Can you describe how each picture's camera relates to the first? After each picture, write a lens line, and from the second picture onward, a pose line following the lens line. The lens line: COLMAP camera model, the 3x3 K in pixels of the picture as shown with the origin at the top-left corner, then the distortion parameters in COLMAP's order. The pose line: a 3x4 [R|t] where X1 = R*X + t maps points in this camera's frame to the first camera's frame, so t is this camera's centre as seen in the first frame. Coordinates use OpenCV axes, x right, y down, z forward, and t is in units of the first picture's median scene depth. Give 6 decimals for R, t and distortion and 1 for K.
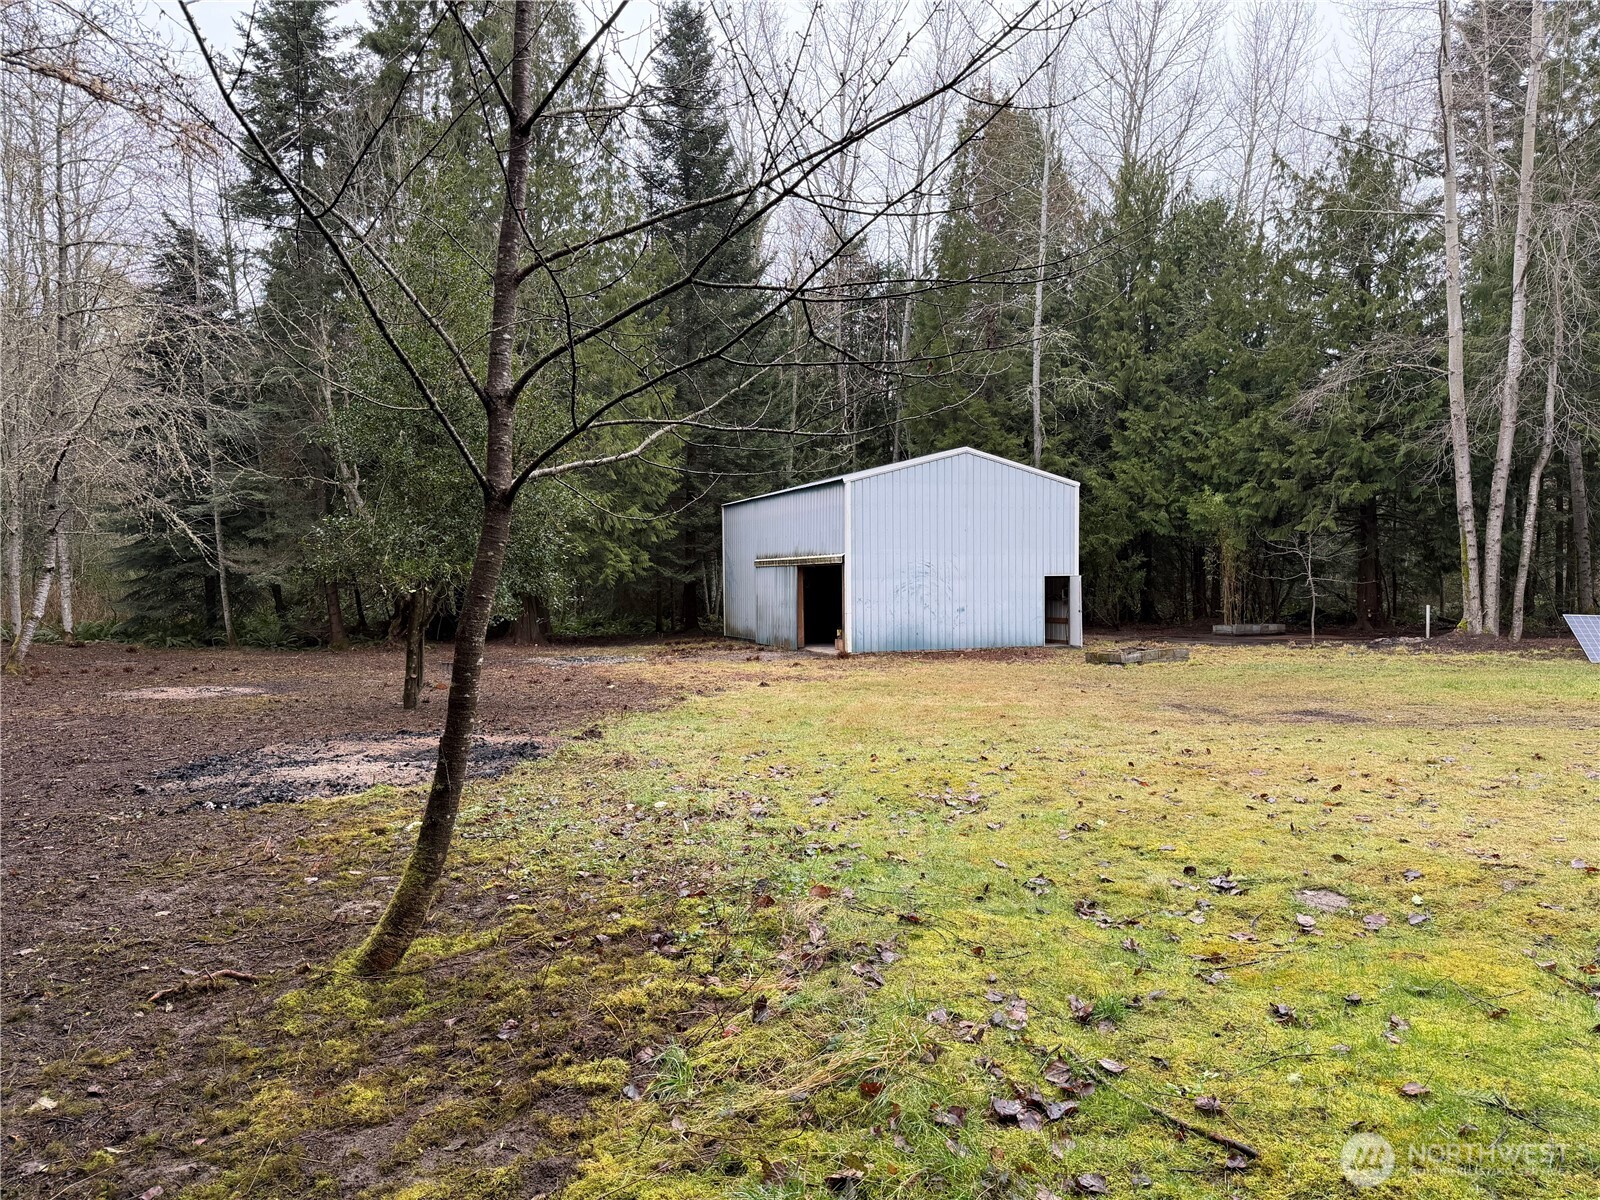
lens RADIAL K [[1151.2, 0, 801.8], [0, 1151.2, 645.5], [0, 0, 1]] dist [0.160506, -0.181462]
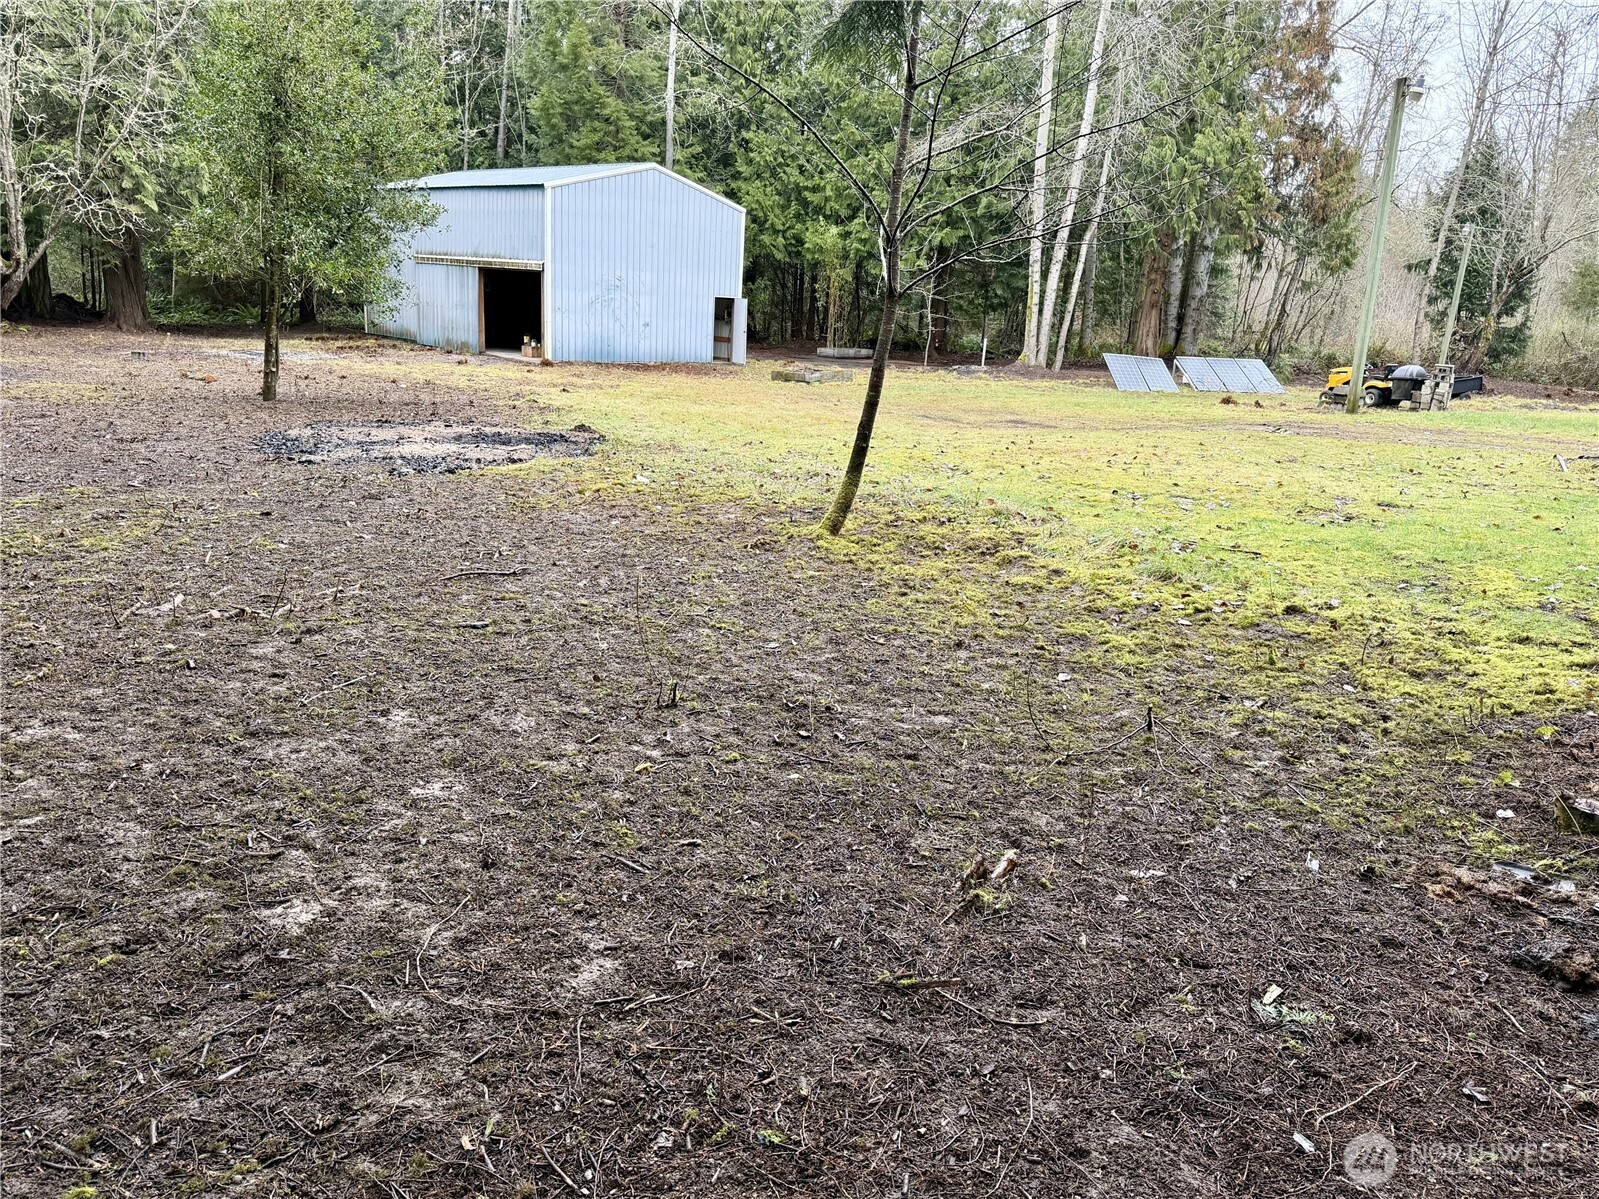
lens RADIAL K [[1150.5, 0, 801.3], [0, 1150.5, 644.9], [0, 0, 1]] dist [0.160506, -0.181462]
pose [[0.922732, -0.053268, 0.381743, -0.149140], [-0.040665, 0.971423, 0.233844, -0.000353], [-0.383290, -0.231299, 0.894198, -0.102835]]
